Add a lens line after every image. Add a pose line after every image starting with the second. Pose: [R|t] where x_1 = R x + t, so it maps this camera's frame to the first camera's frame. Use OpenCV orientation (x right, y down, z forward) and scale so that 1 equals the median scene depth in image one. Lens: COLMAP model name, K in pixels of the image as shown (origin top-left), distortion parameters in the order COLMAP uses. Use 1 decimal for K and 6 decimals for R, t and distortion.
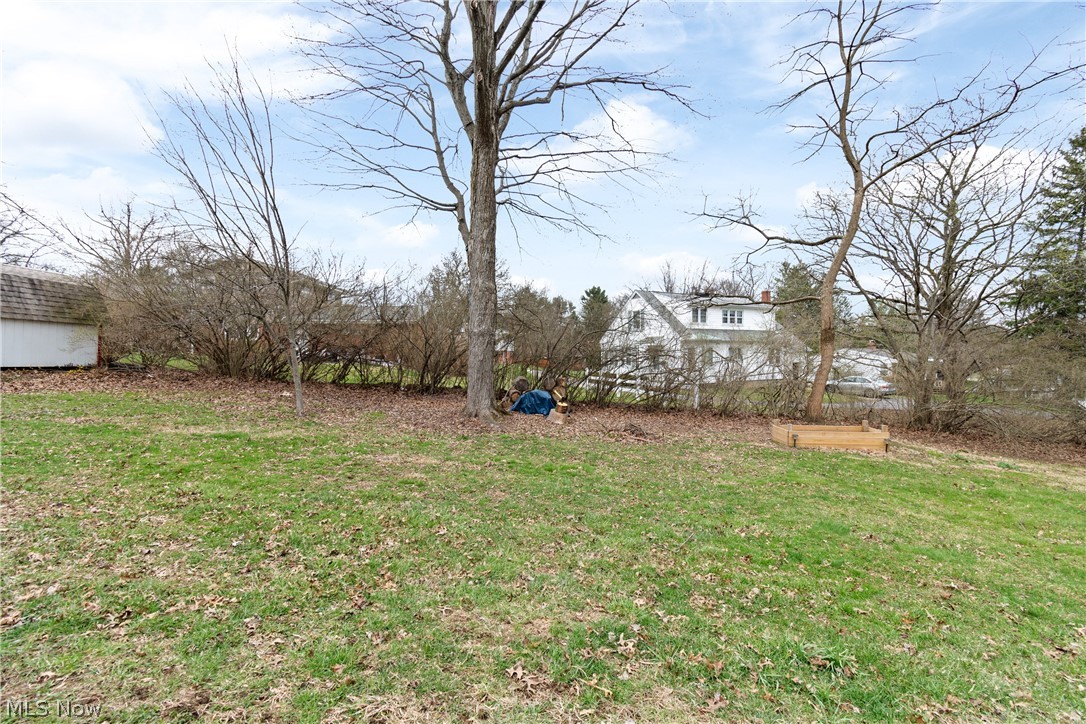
lens RADIAL K [[491.5, 0, 554.5], [0, 491.5, 358.1], [0, 0, 1]] dist [-0.001727, -0.000138]
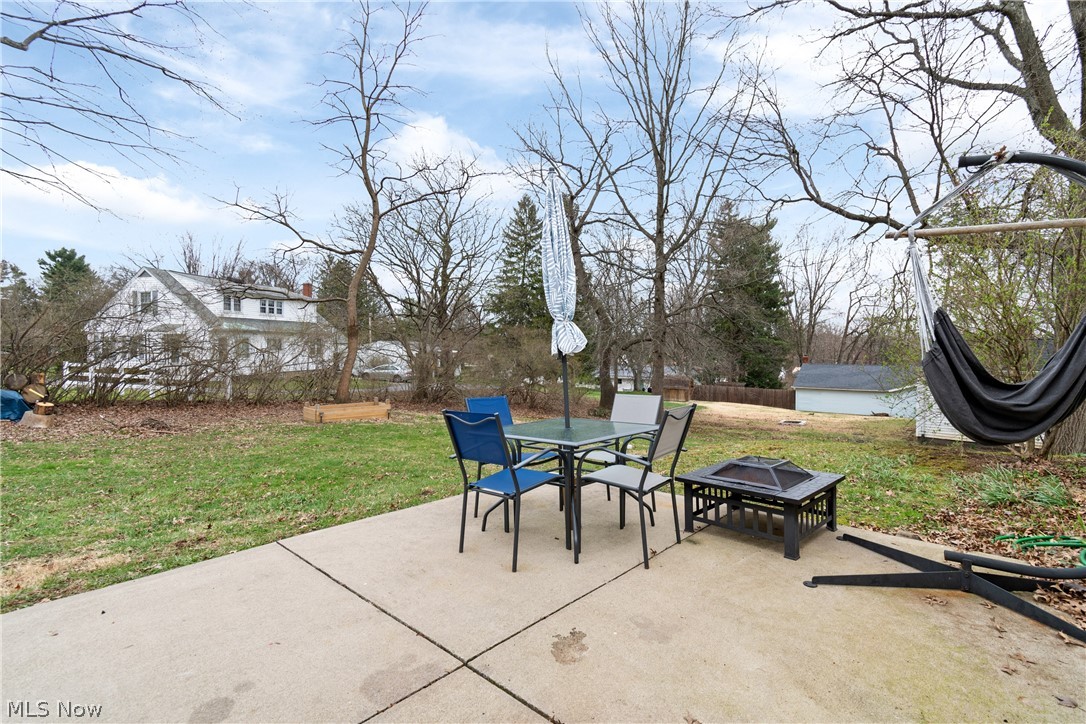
lens RADIAL K [[491.5, 0, 554.5], [0, 491.5, 358.1], [0, 0, 1]] dist [-0.001727, -0.000138]
pose [[0.648730, -0.011889, 0.760926, -0.037558], [-0.002218, 0.999844, 0.017512, -0.001381], [-0.761016, -0.013048, 0.648602, -0.138991]]
